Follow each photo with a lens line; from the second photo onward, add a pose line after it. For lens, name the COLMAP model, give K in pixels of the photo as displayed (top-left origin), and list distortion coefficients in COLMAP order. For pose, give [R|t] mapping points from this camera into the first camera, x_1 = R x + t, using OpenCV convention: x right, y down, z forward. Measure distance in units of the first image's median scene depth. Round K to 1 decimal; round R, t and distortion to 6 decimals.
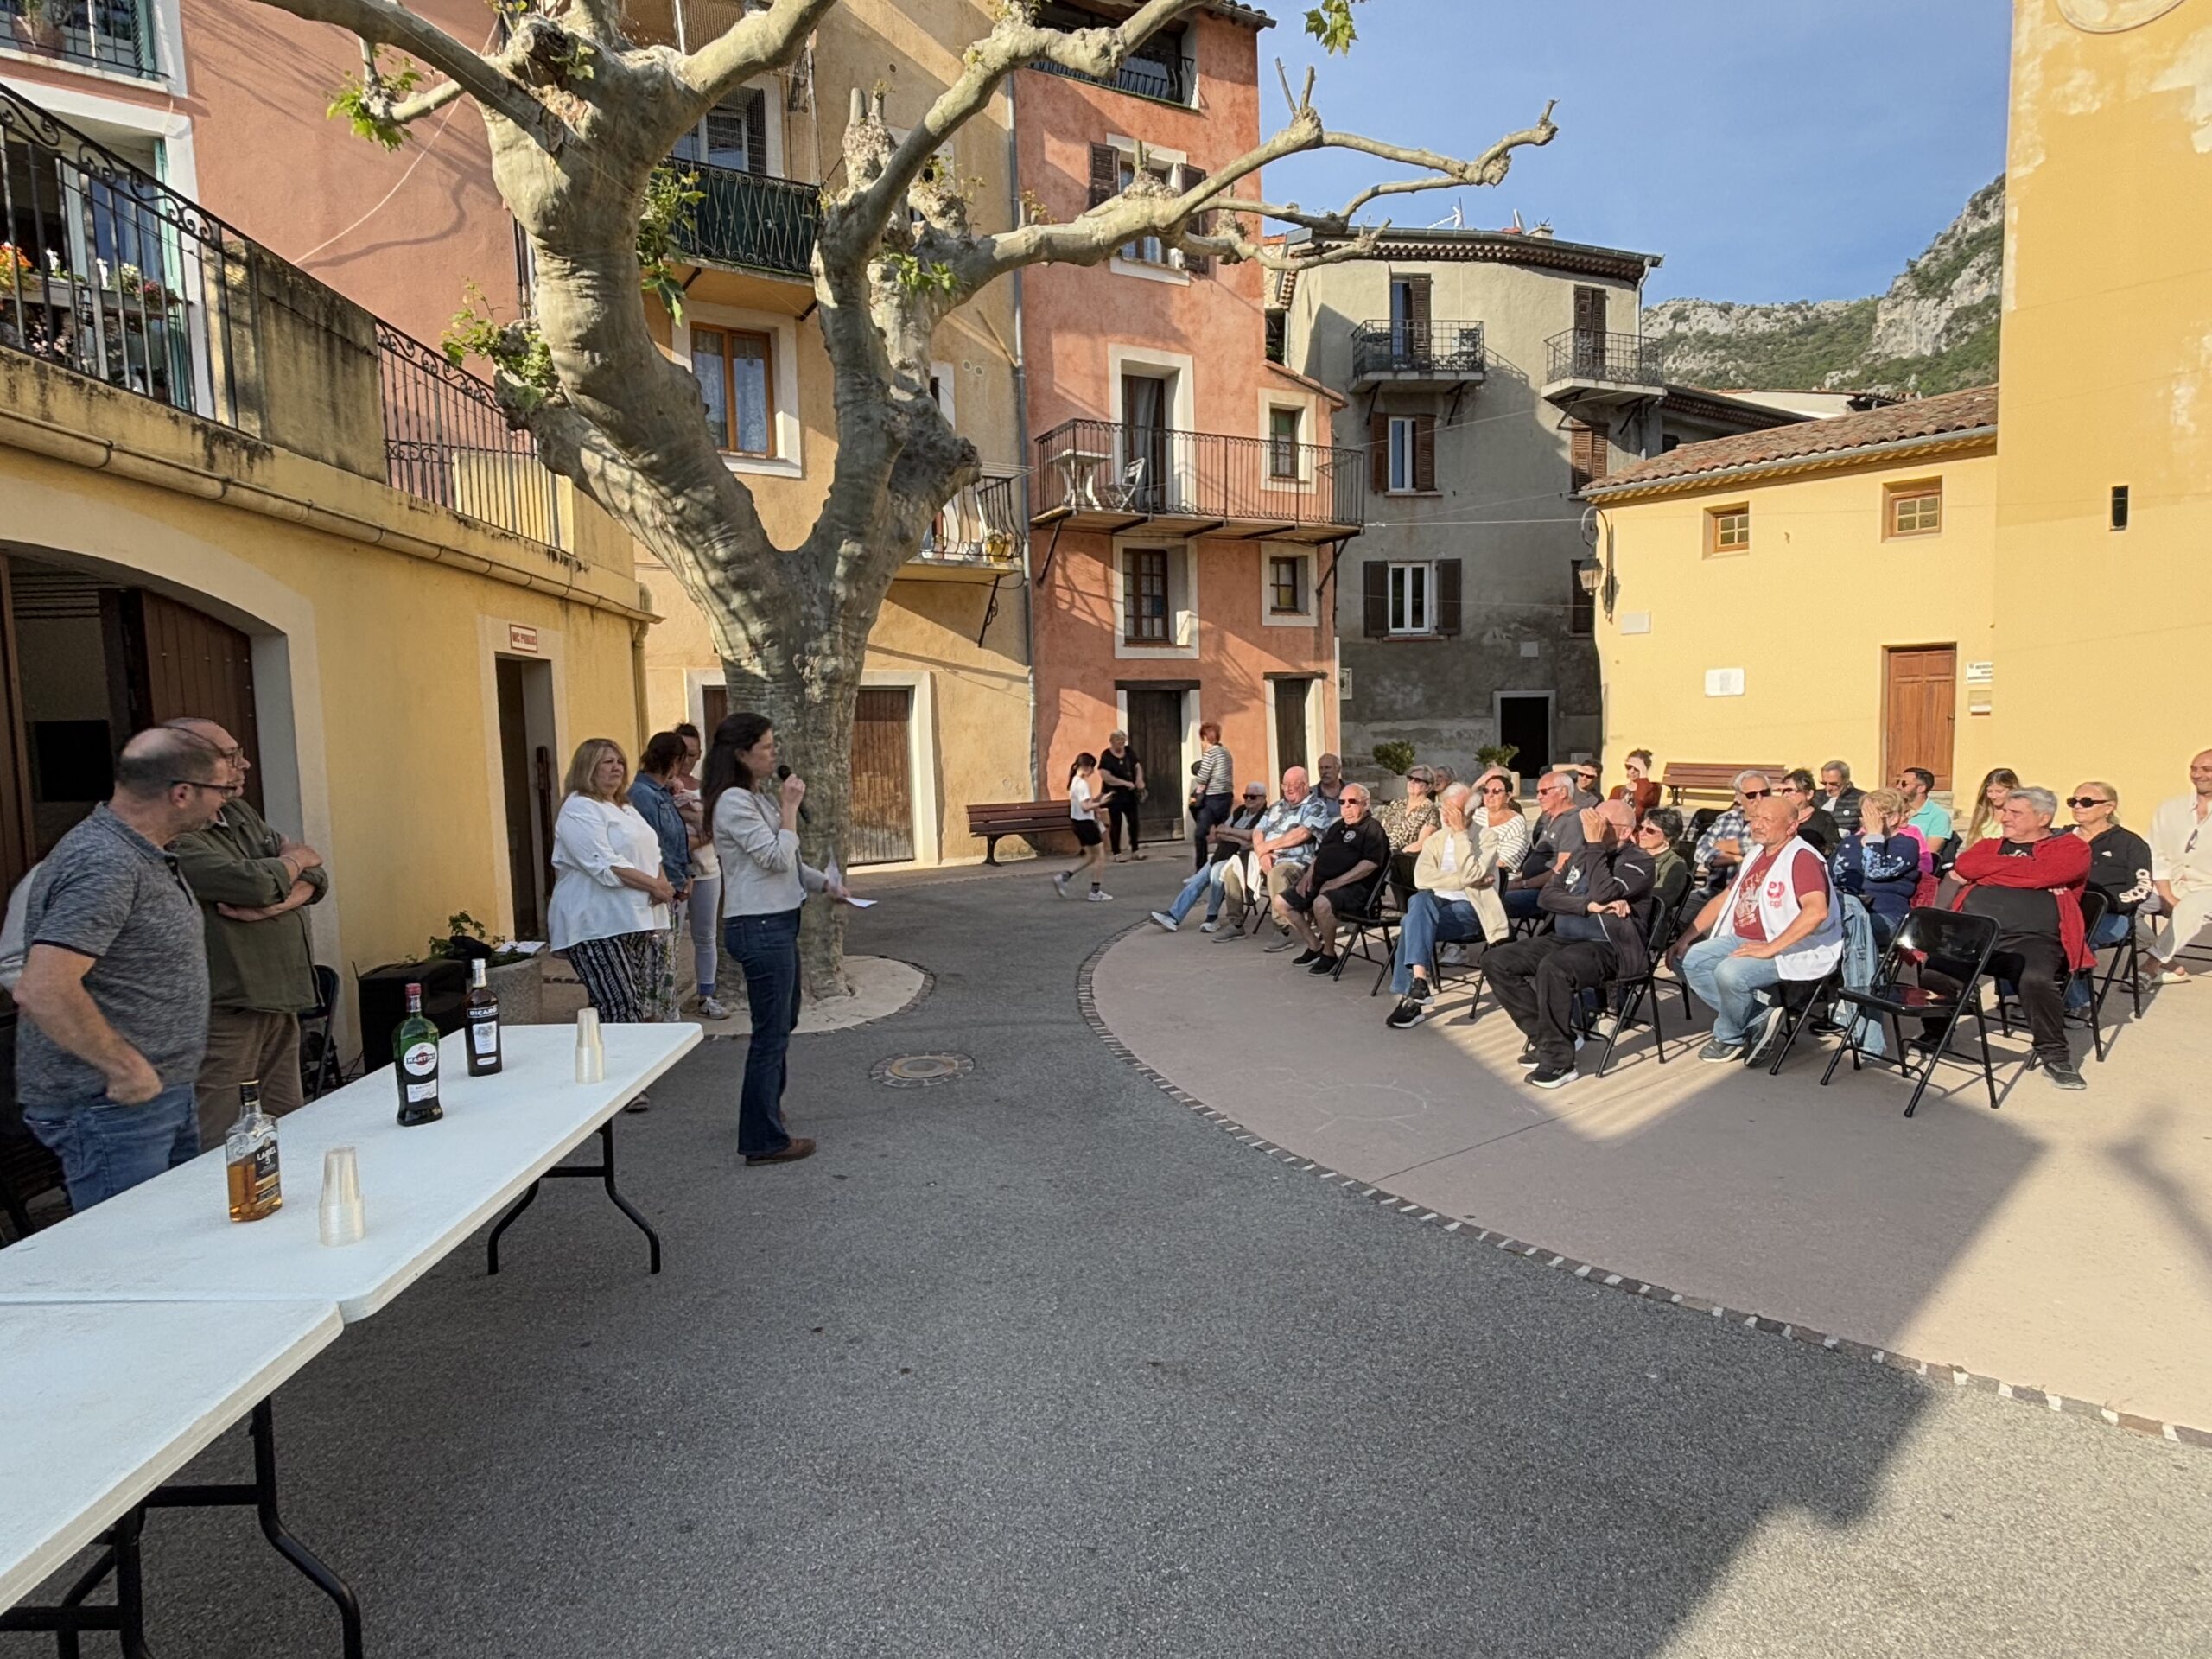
lens RADIAL K [[1182.3, 0, 1102.5], [0, 1182.3, 841.9], [0, 0, 1]] dist [0.004097, -0.006149]
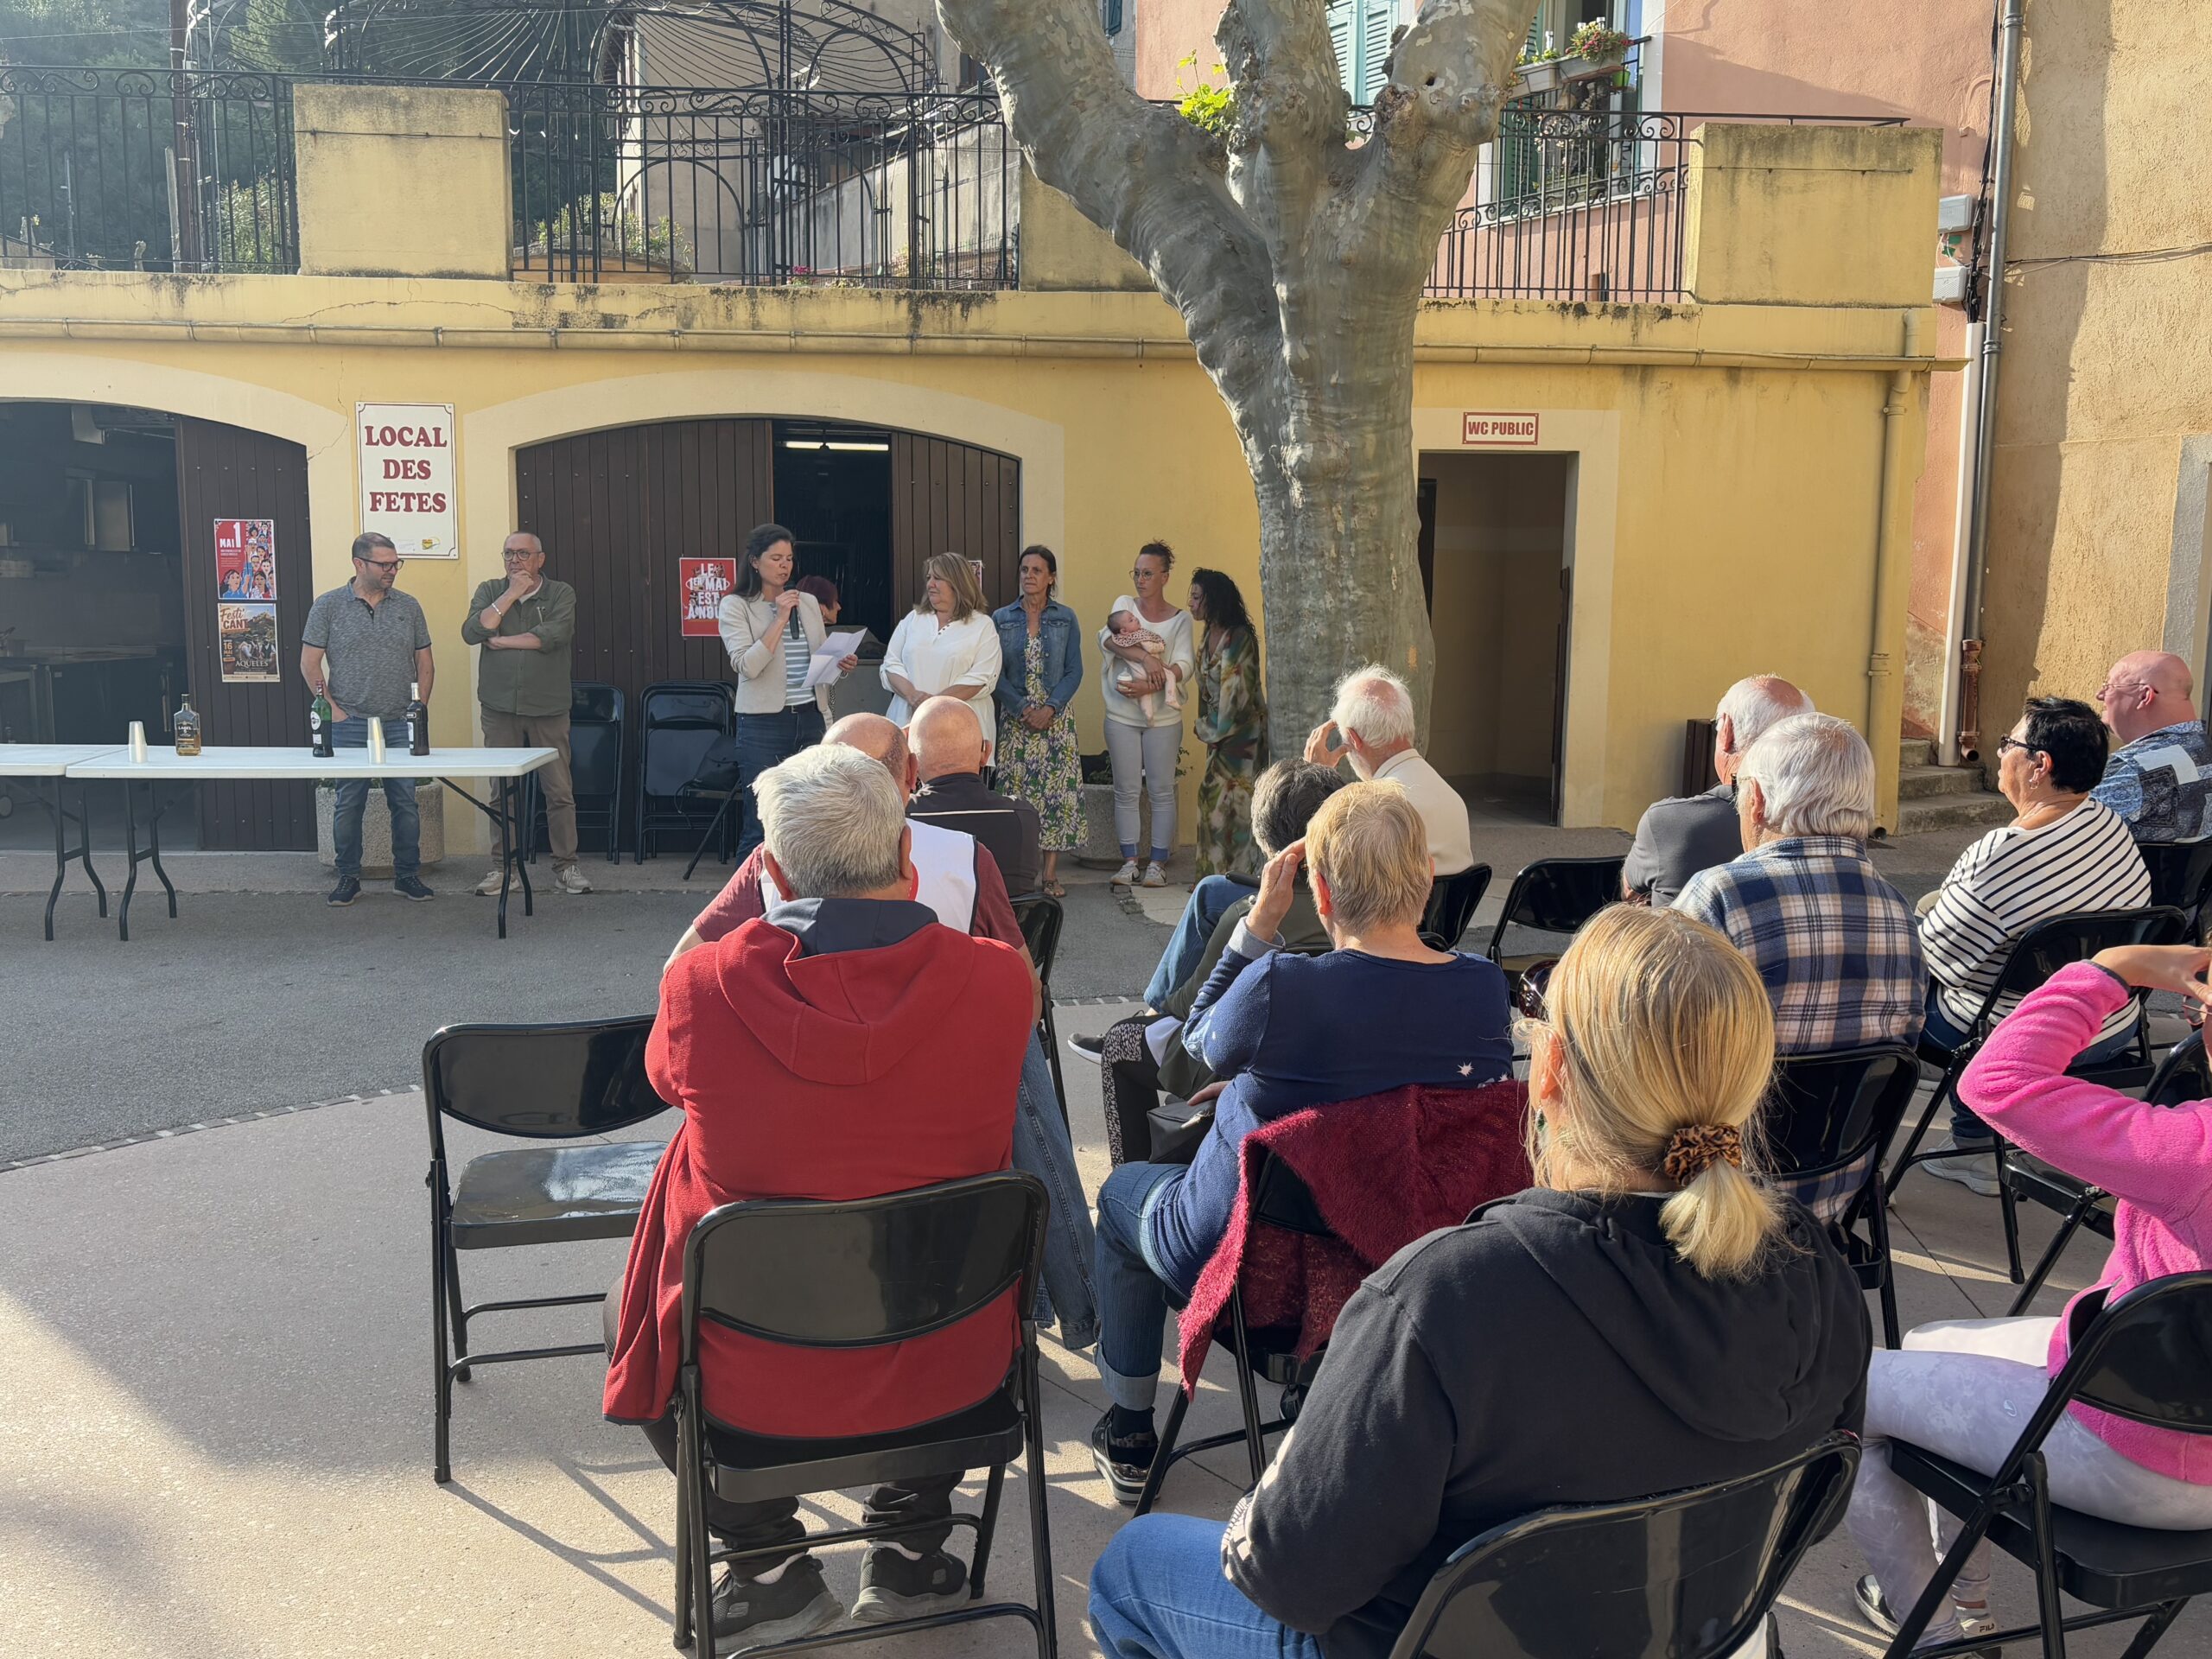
lens RADIAL K [[1953.1, 0, 1116.2], [0, 1953.1, 872.6], [0, 0, 1]] dist [0.049606, -0.050407]
pose [[0.045981, 0.165709, -0.985102, 0.553035], [-0.099540, 0.981997, 0.160540, -0.043906], [0.993971, 0.090675, 0.061647, 0.460643]]
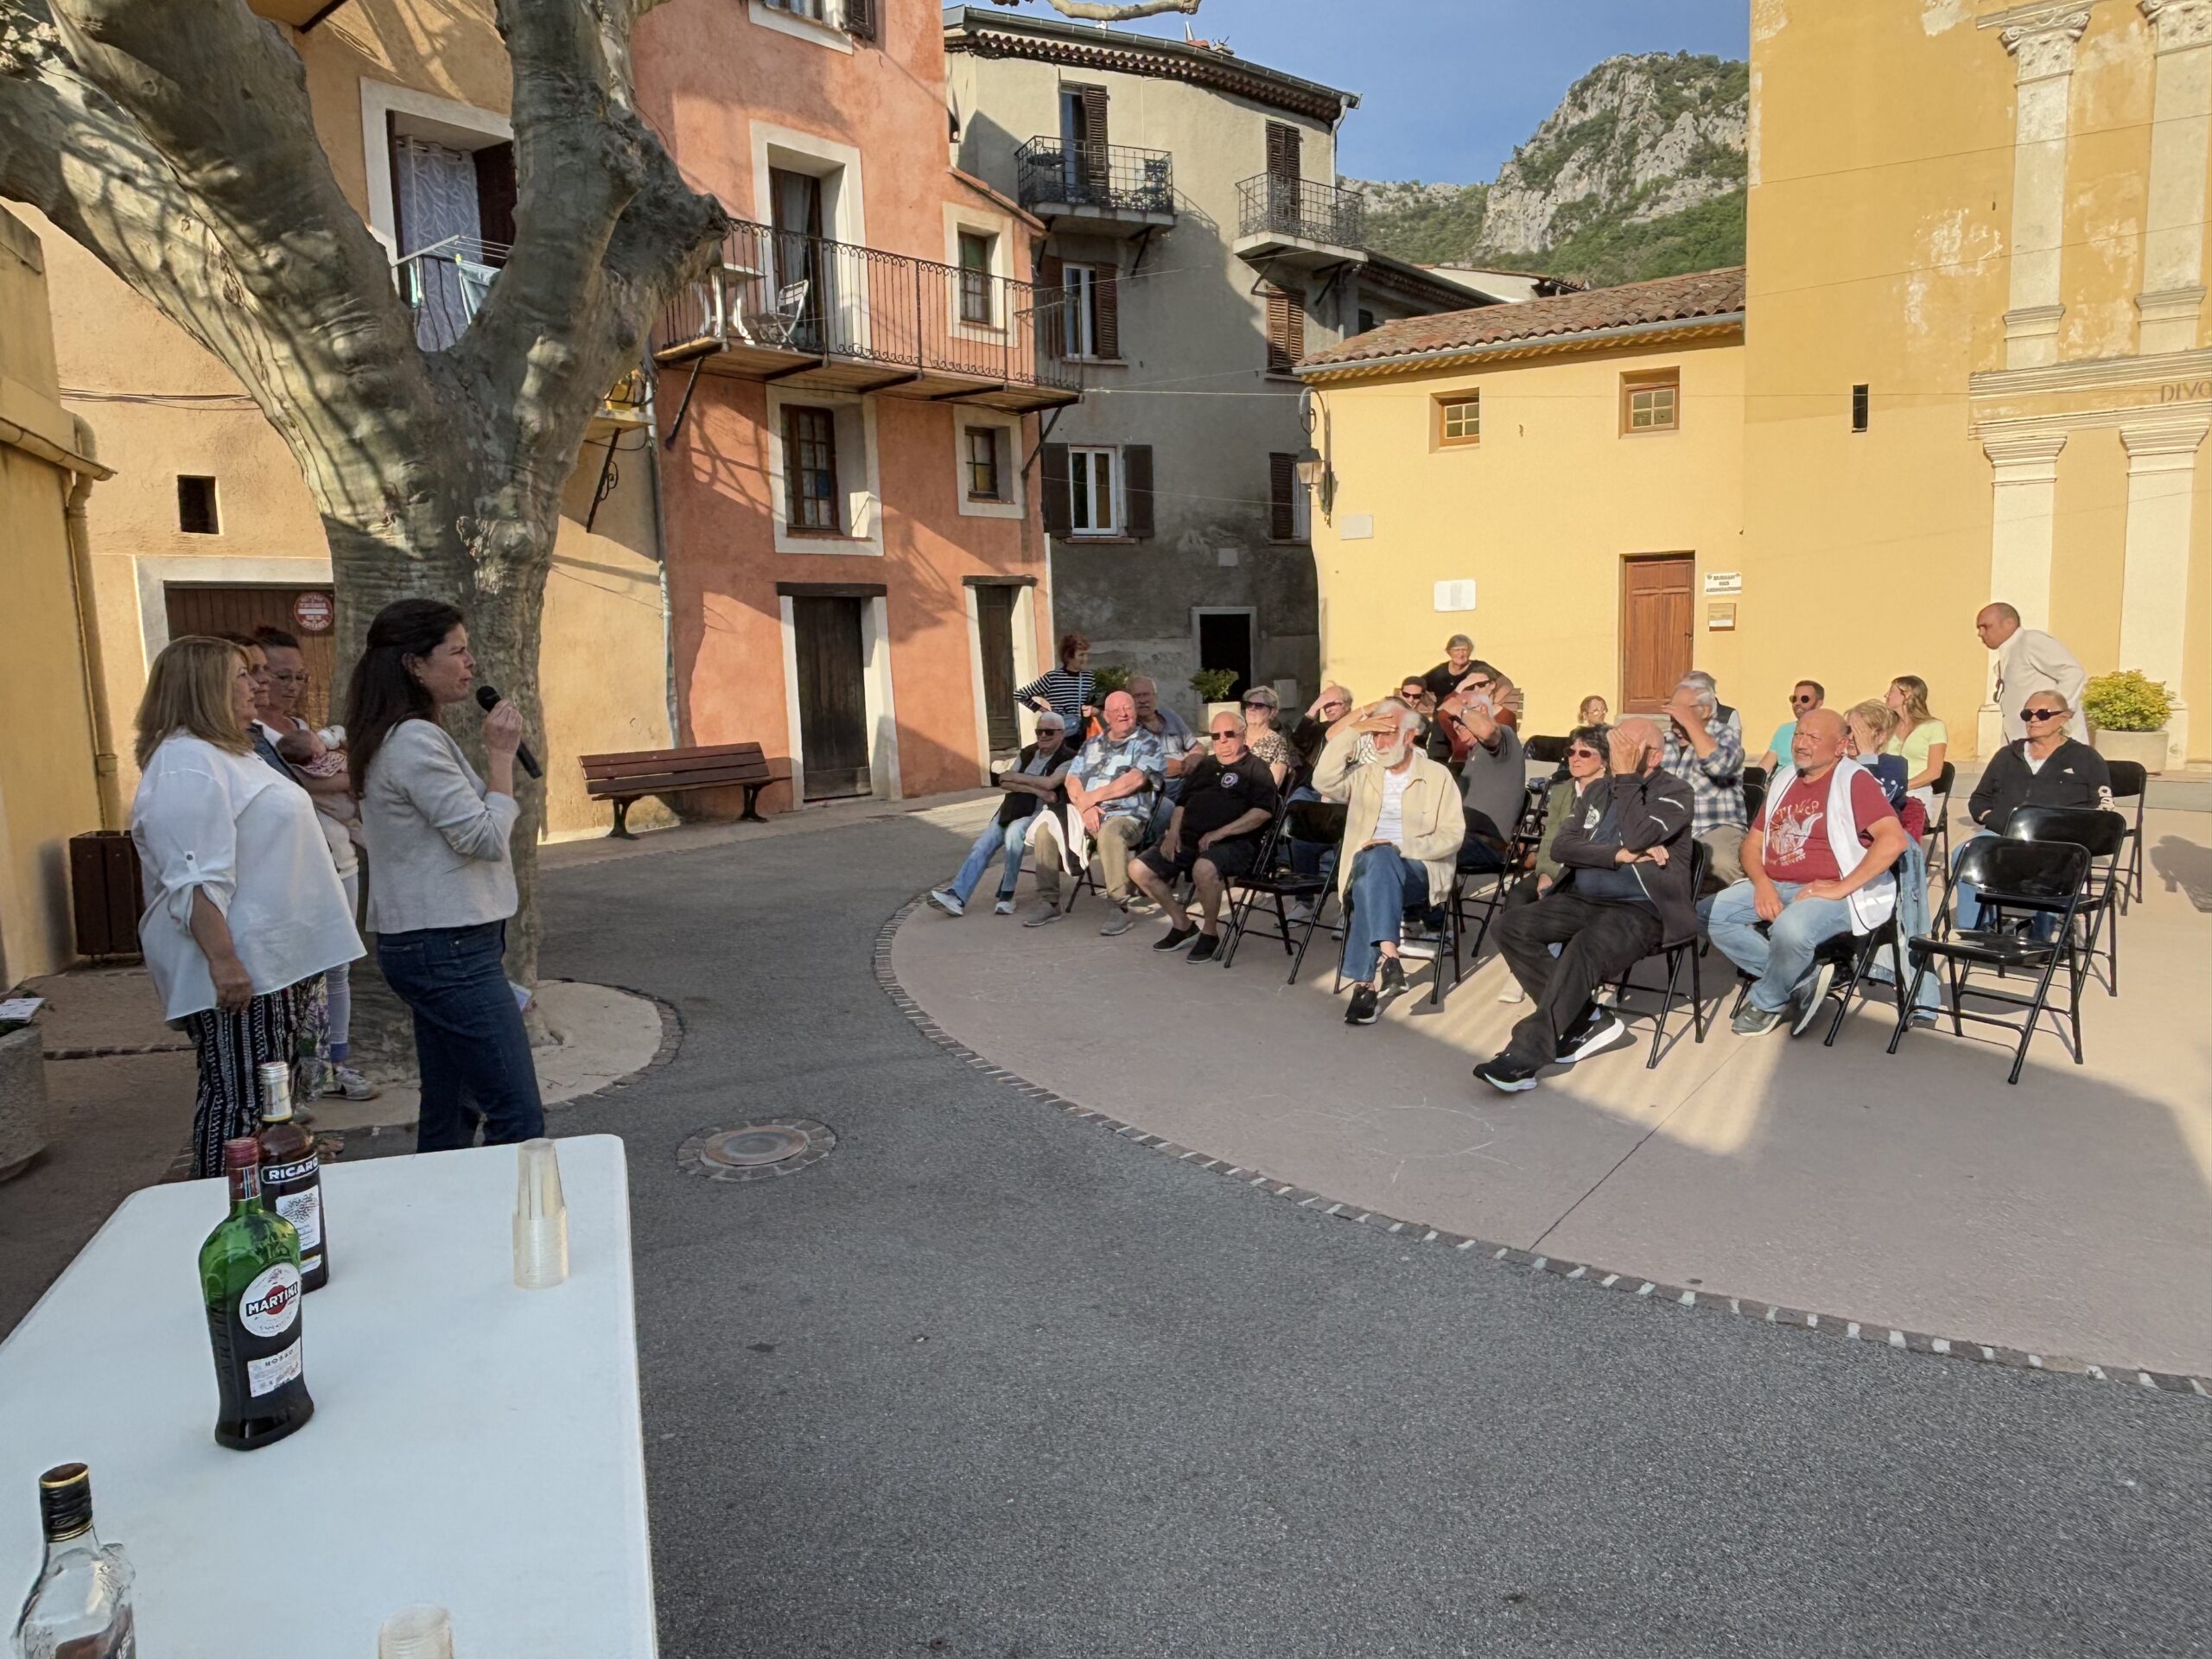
lens RADIAL K [[1443.8, 0, 1091.6], [0, 1443.8, 839.2], [0, 0, 1]] dist [0.026055, -0.039635]
pose [[0.952484, -0.043656, 0.301444, -0.097211], [0.034811, 0.998793, 0.034656, -0.000460], [-0.302593, -0.022516, 0.952854, 0.083525]]
